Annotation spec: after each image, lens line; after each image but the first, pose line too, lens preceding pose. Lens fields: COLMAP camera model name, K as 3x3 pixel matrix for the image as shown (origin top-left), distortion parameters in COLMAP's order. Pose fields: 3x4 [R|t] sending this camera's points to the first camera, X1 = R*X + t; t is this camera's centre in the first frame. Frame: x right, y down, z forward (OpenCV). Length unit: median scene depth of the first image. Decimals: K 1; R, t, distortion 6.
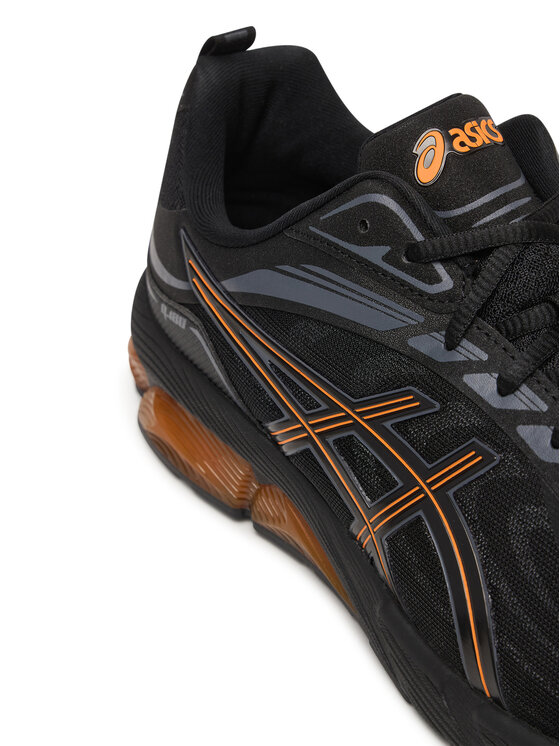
lens RADIAL K [[1949.1, 0, 280.0], [0, 1949.1, 373.0], [0, 0, 1]] dist [0.019498, 0.271350]
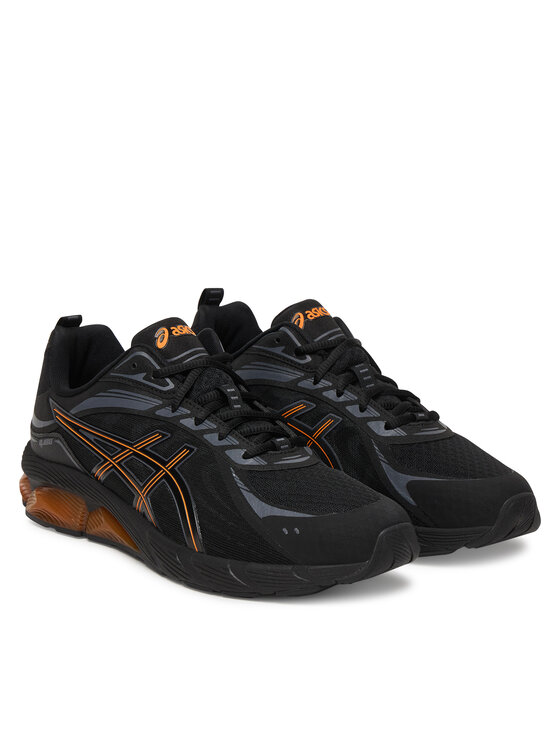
lens RADIAL K [[1779.0, 0, 280.0], [0, 1779.0, 373.0], [0, 0, 1]] dist [-0.040378, -0.160639]
pose [[0.993109, -0.025982, 0.114278, -0.024908], [0.063142, 0.940106, -0.334984, 0.634091], [-0.098730, 0.339891, 0.935268, -0.942934]]
